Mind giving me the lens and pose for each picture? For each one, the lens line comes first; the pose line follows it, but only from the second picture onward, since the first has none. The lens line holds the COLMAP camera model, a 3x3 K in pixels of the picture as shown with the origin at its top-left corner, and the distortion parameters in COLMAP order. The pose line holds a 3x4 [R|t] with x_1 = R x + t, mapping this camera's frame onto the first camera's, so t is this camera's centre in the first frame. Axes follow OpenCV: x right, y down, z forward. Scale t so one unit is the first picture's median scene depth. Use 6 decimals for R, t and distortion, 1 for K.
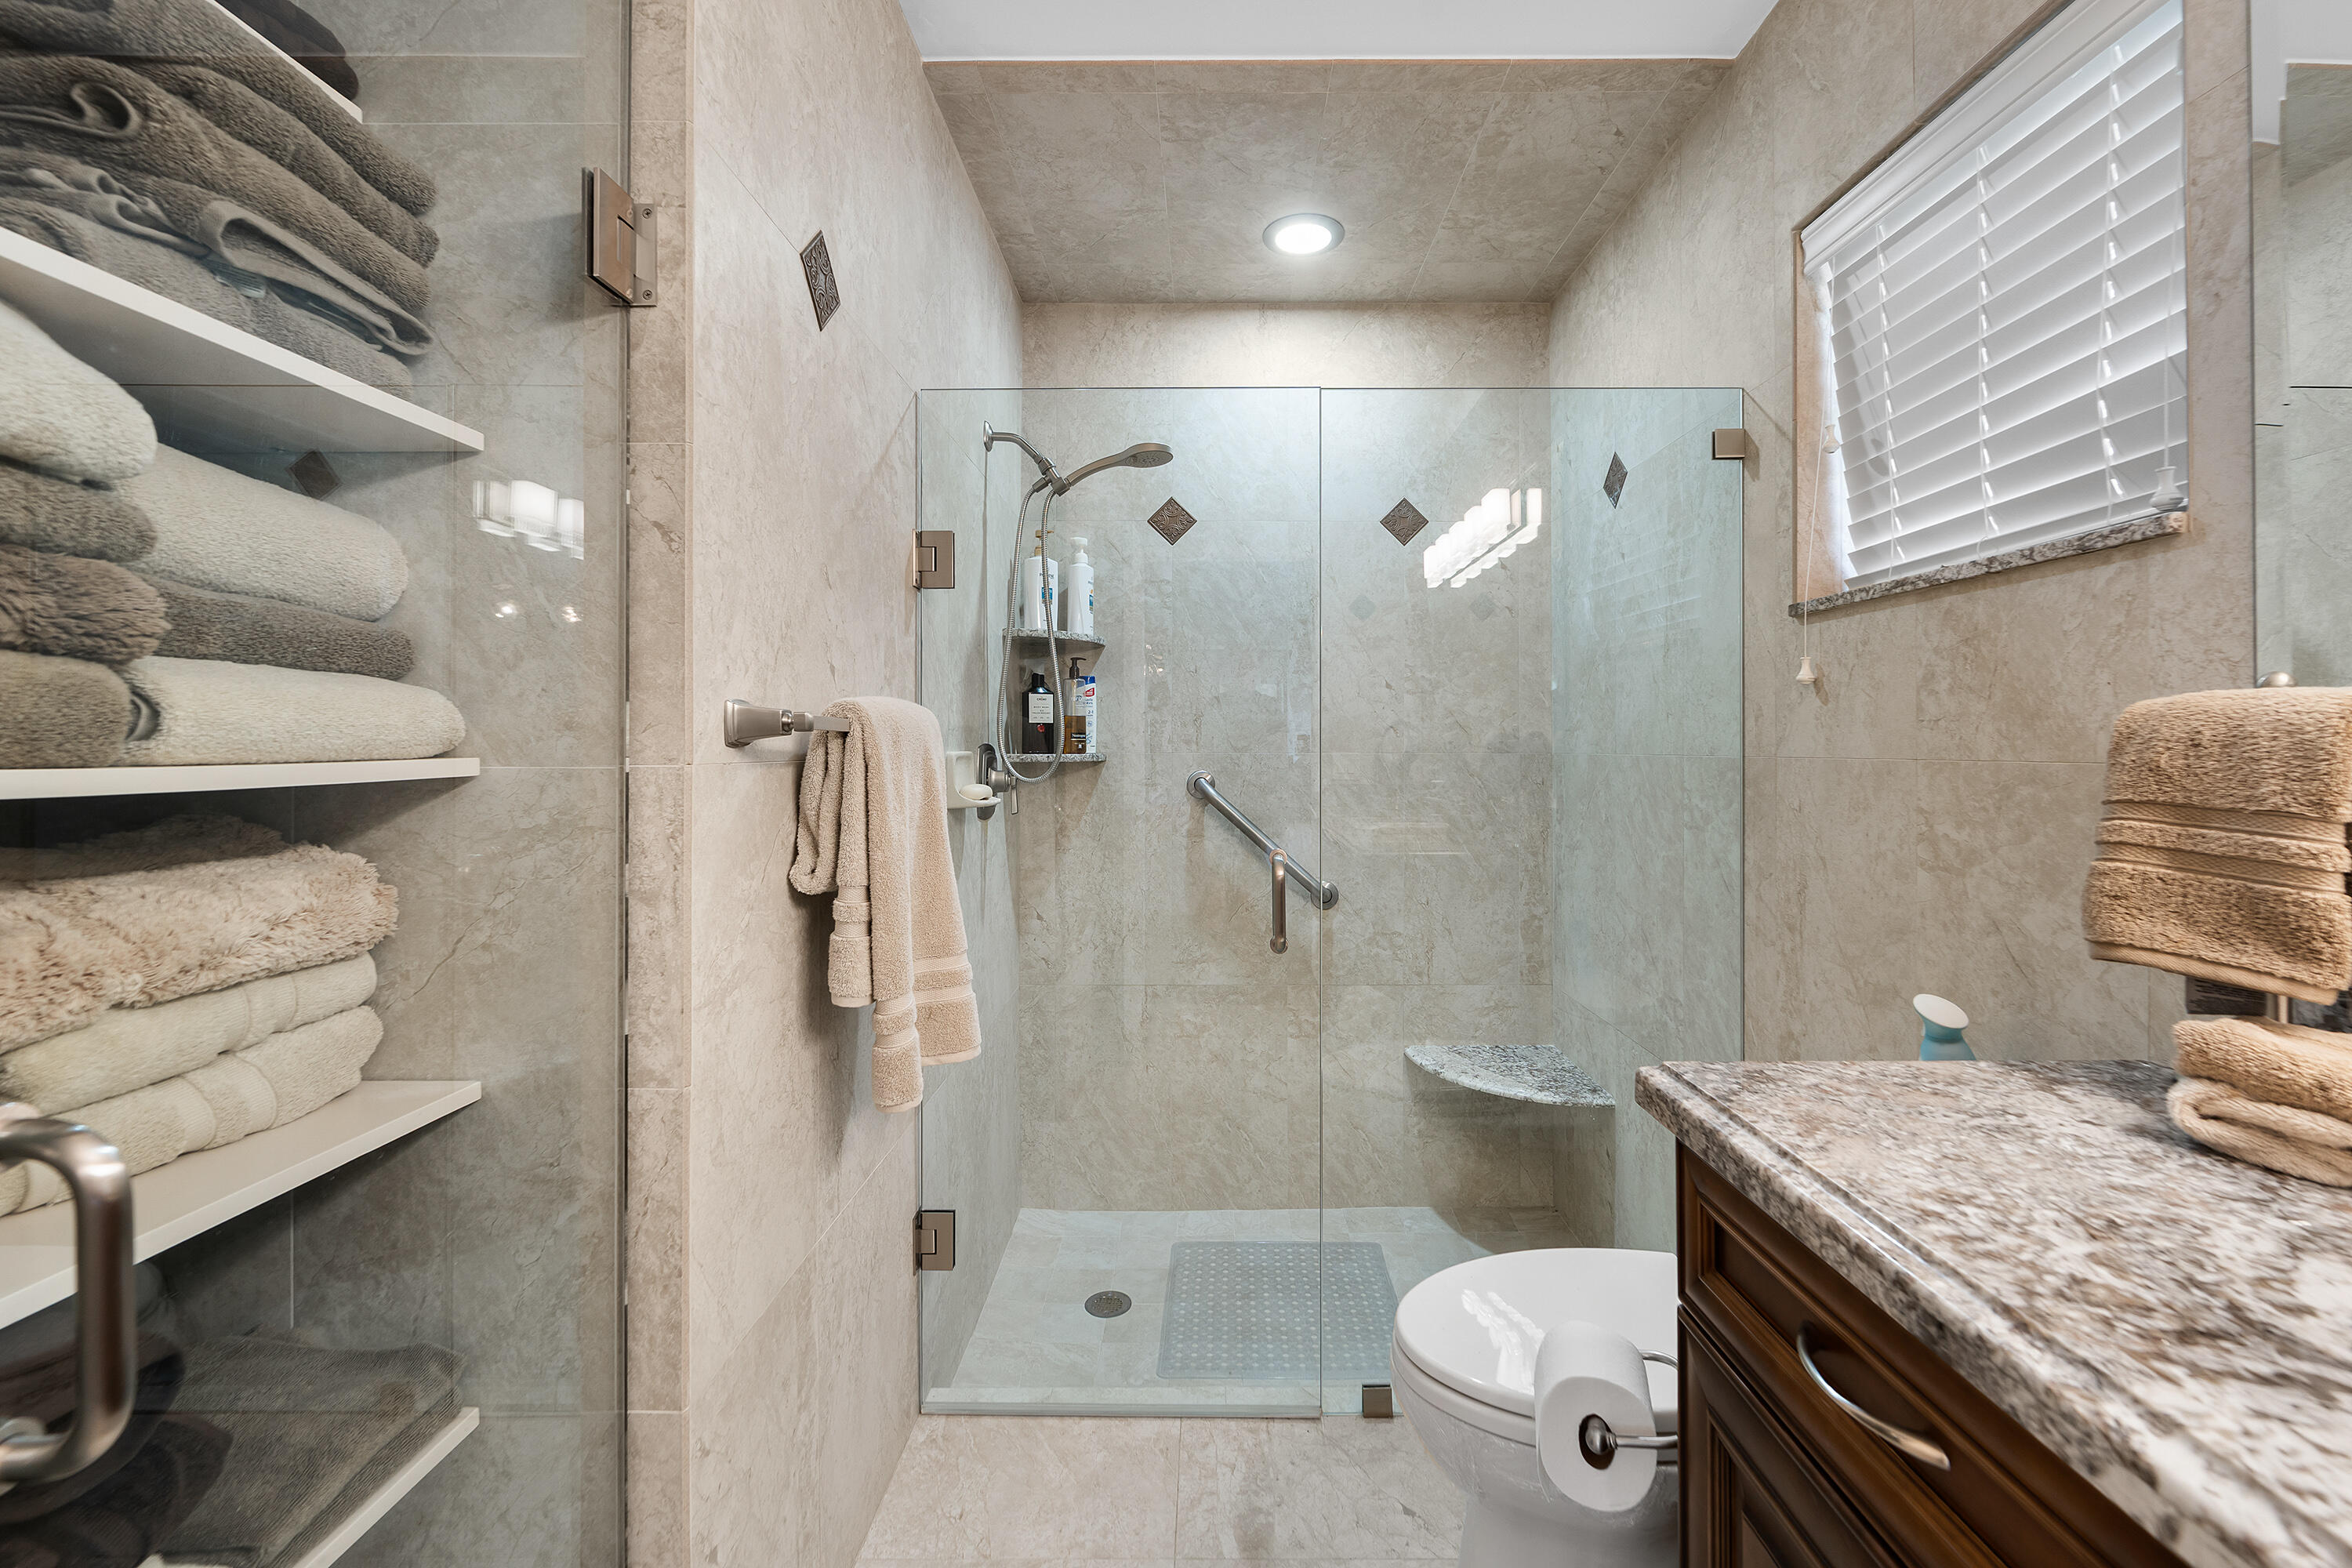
lens RADIAL K [[965.5, 0, 1182.4], [0, 965.5, 744.8], [0, 0, 1]] dist [-0.000122, -0.000155]
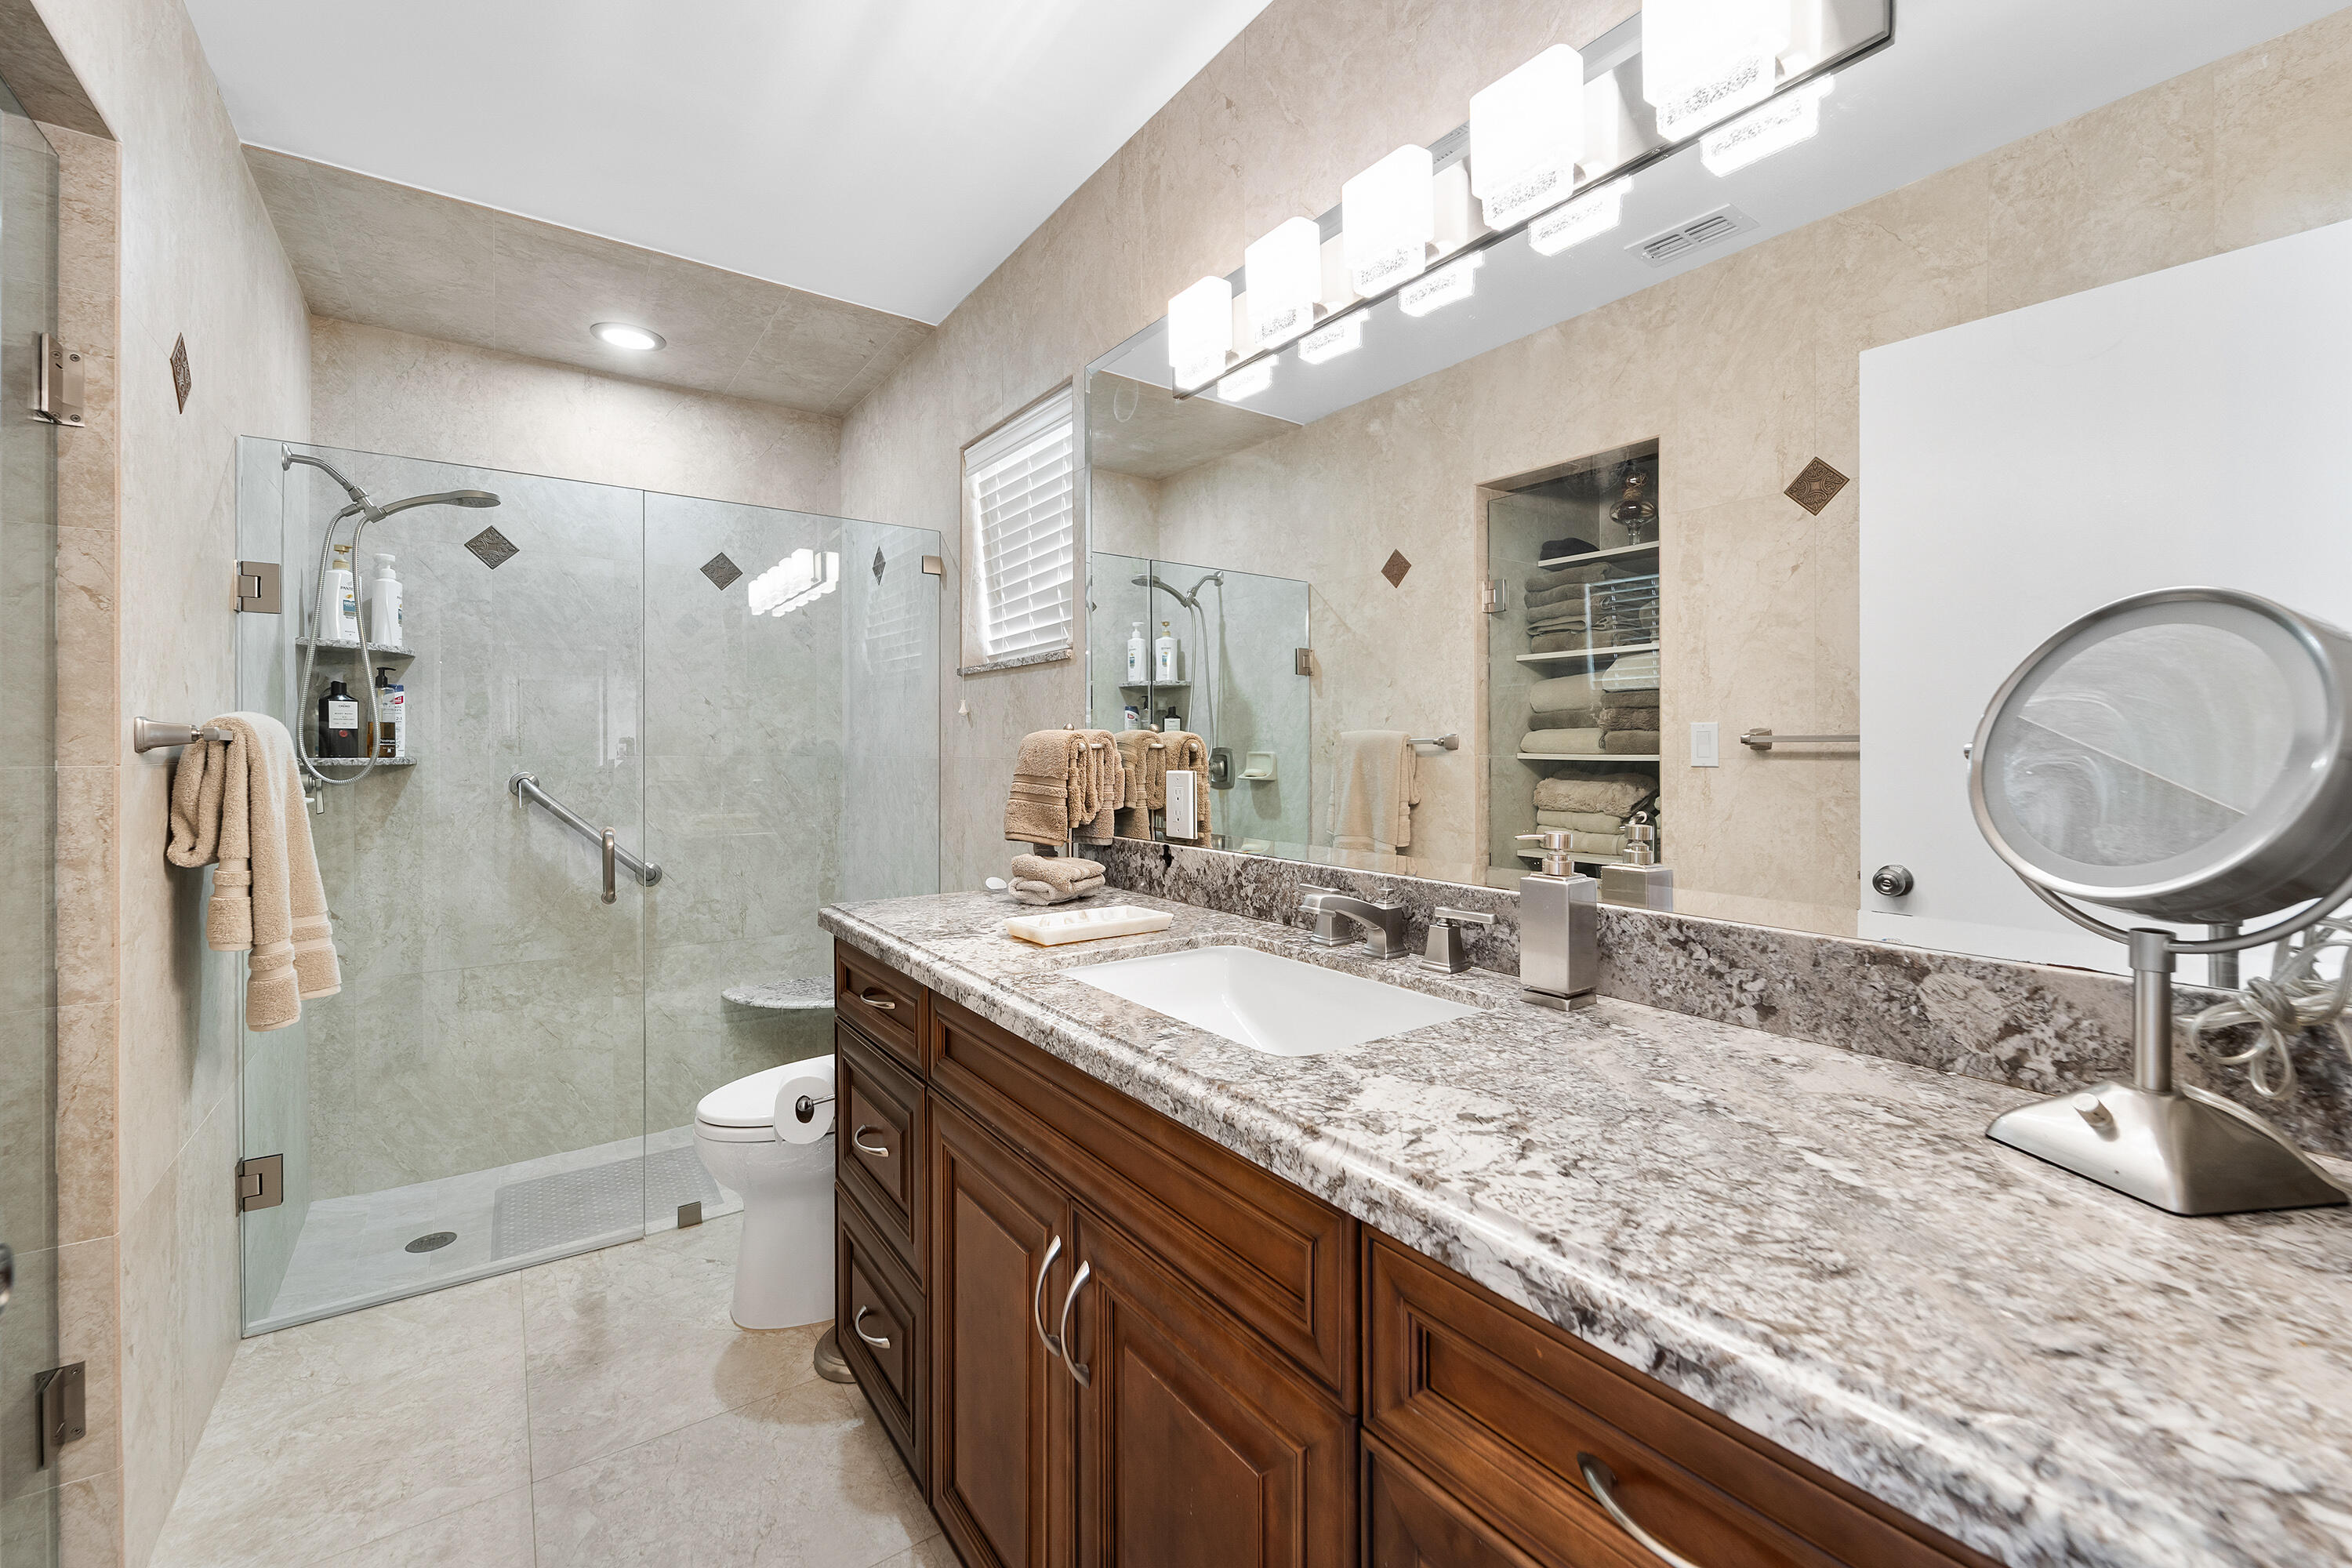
lens RADIAL K [[948.1, 0, 1187.8], [0, 948.1, 752.2], [0, 0, 1]] dist [0.002853, -0.002871]
pose [[0.790224, -0.000644, 0.612817, -0.059735], [-0.001845, 0.999992, 0.003430, -0.002527], [-0.612815, -0.003841, 0.790217, -0.444248]]
